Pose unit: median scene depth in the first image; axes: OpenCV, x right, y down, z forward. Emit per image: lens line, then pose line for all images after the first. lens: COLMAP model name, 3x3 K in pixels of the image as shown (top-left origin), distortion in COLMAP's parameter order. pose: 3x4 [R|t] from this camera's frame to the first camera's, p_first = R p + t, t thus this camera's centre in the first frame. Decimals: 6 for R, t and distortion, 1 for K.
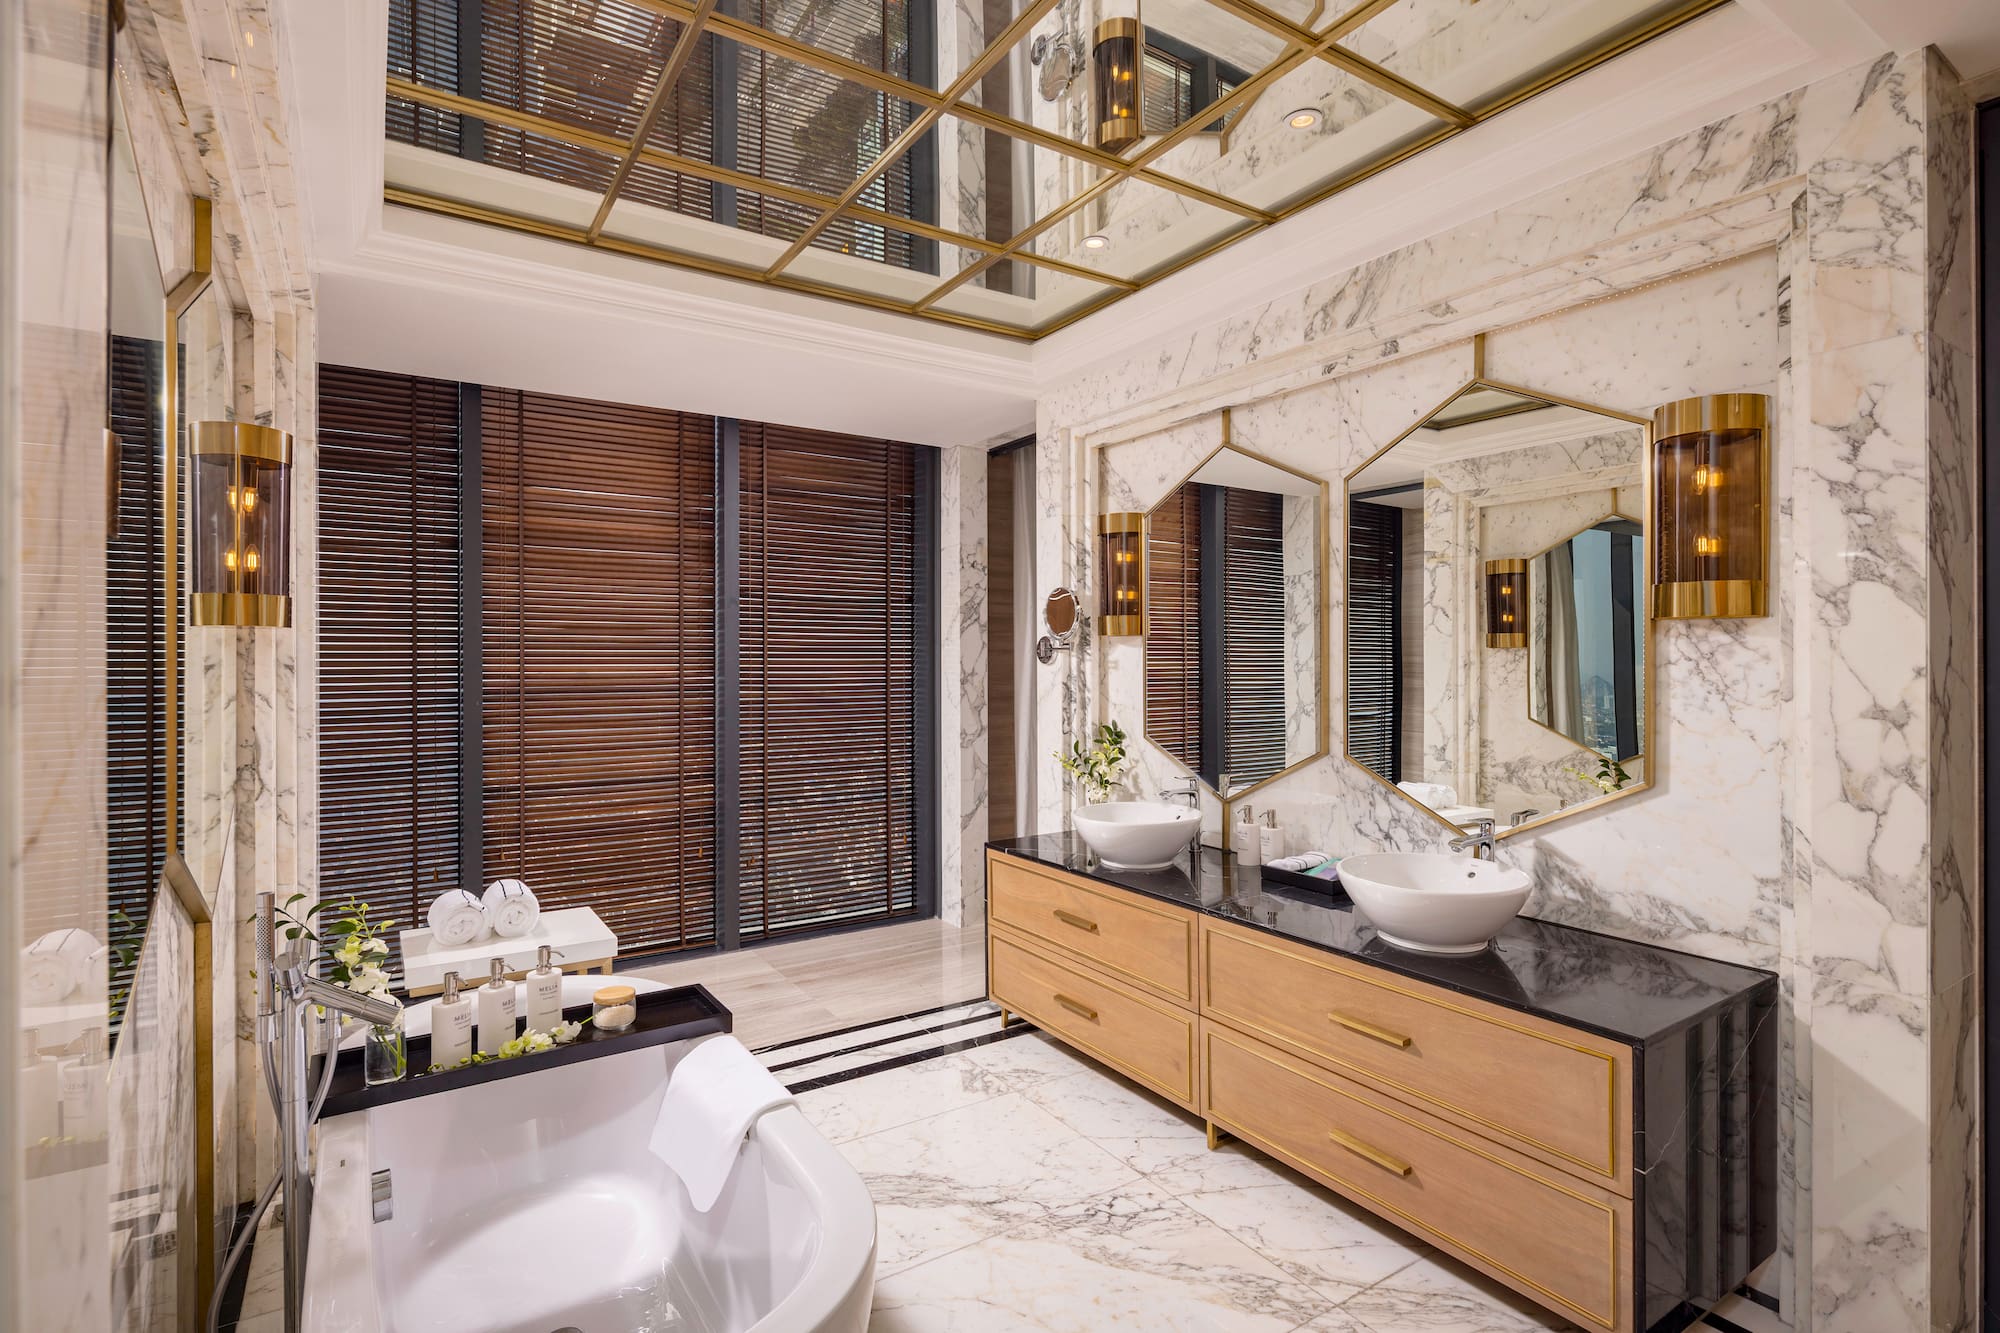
lens RADIAL K [[978.5, 0, 992.3], [0, 978.5, 657.9], [0, 0, 1]] dist [0.023431, -0.000085]
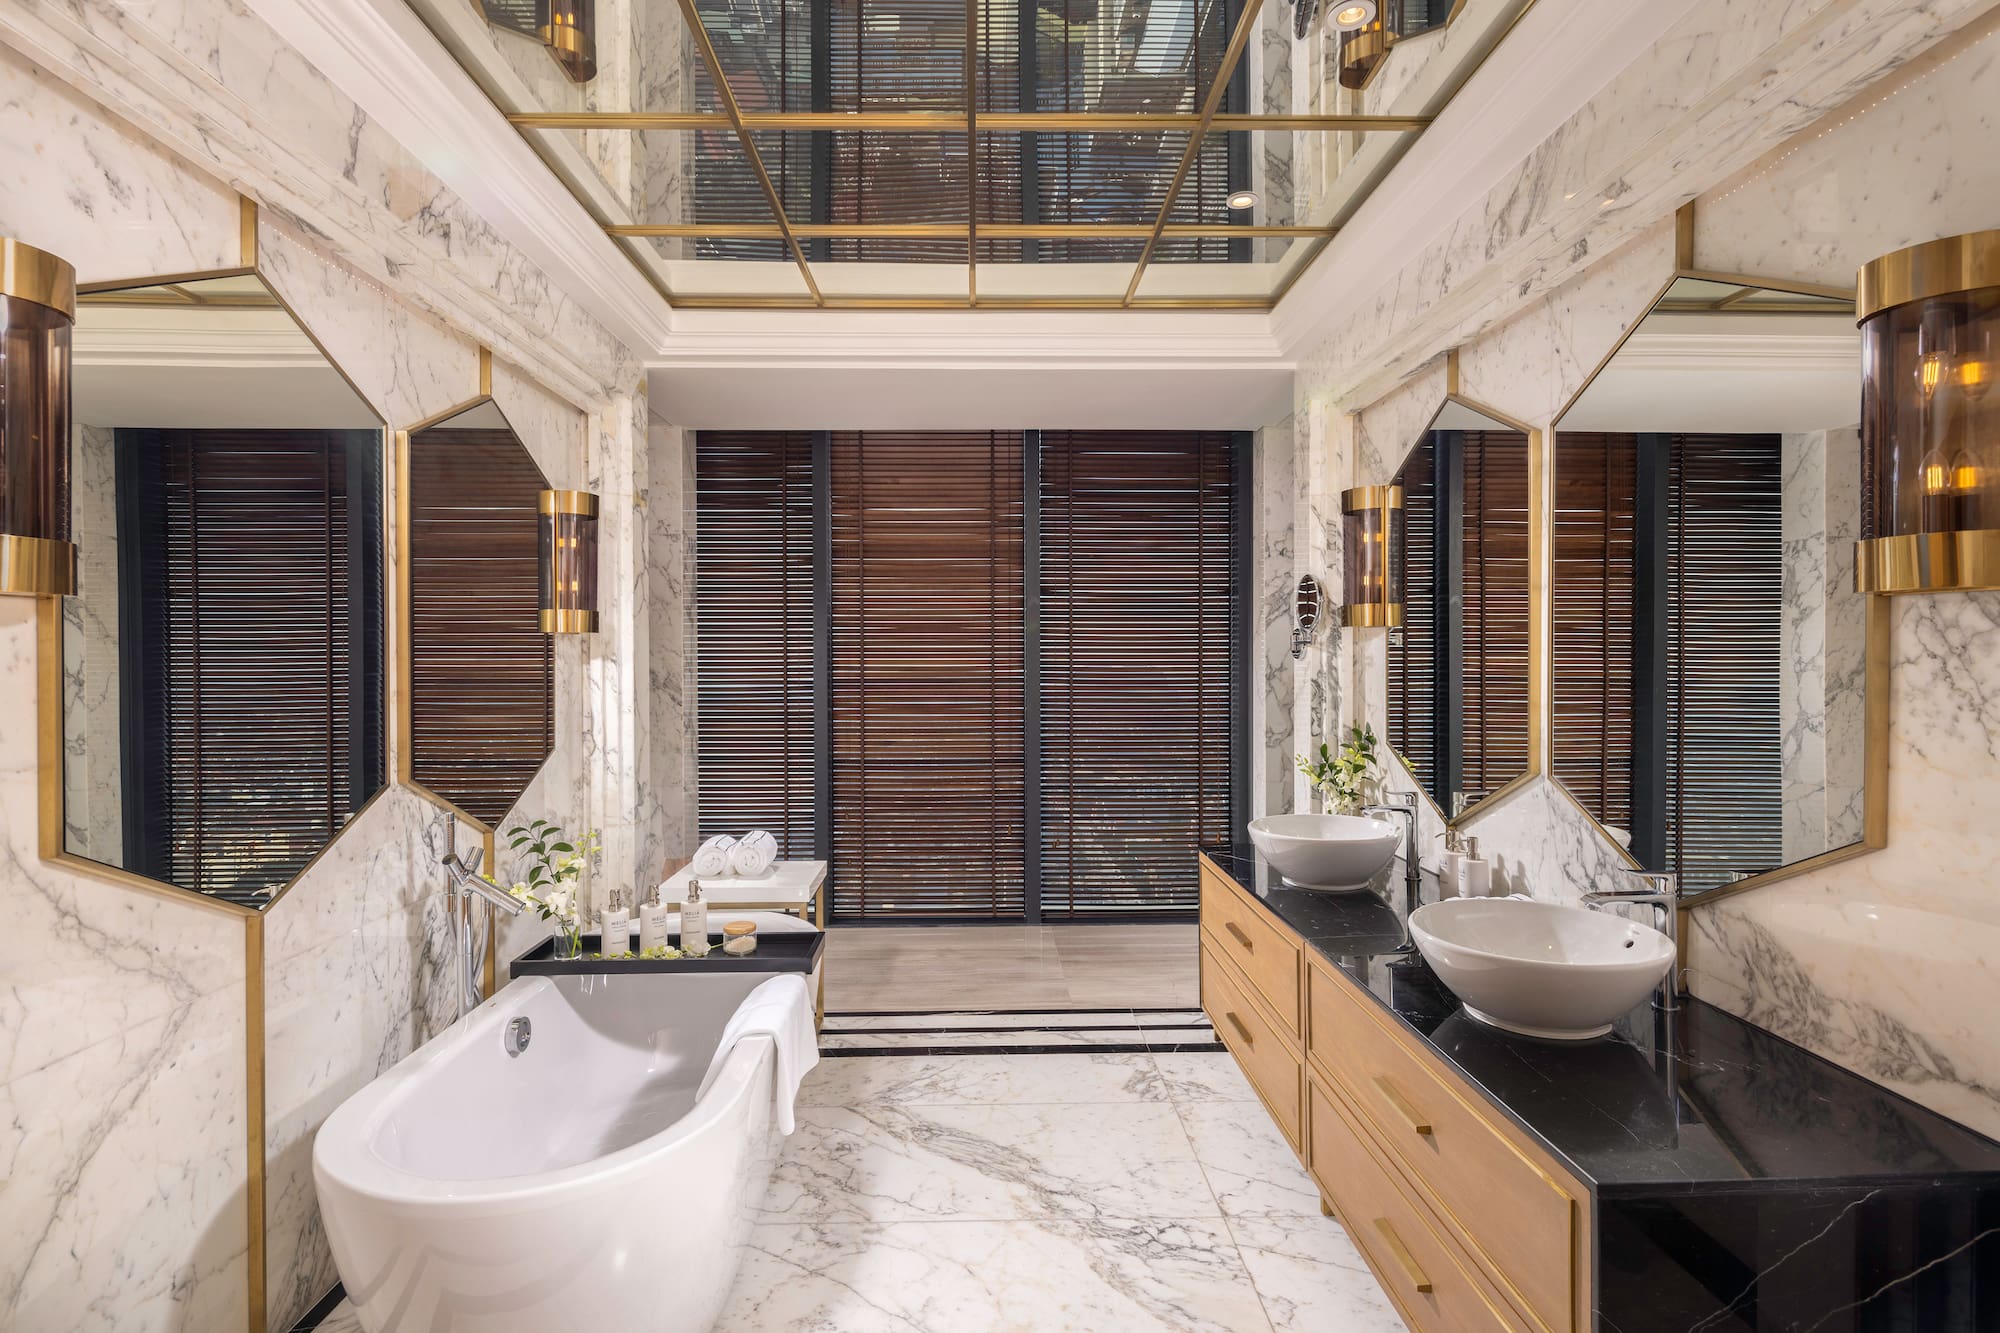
lens RADIAL K [[978.5, 0, 989.0], [0, 978.5, 661.7], [0, 0, 1]] dist [0.023431, -0.000085]
pose [[0.852154, 0.004804, -0.523270, 0.380560], [0.000423, 0.999951, 0.009870, -0.001135], [0.523291, -0.008633, 0.852110, 0.088306]]
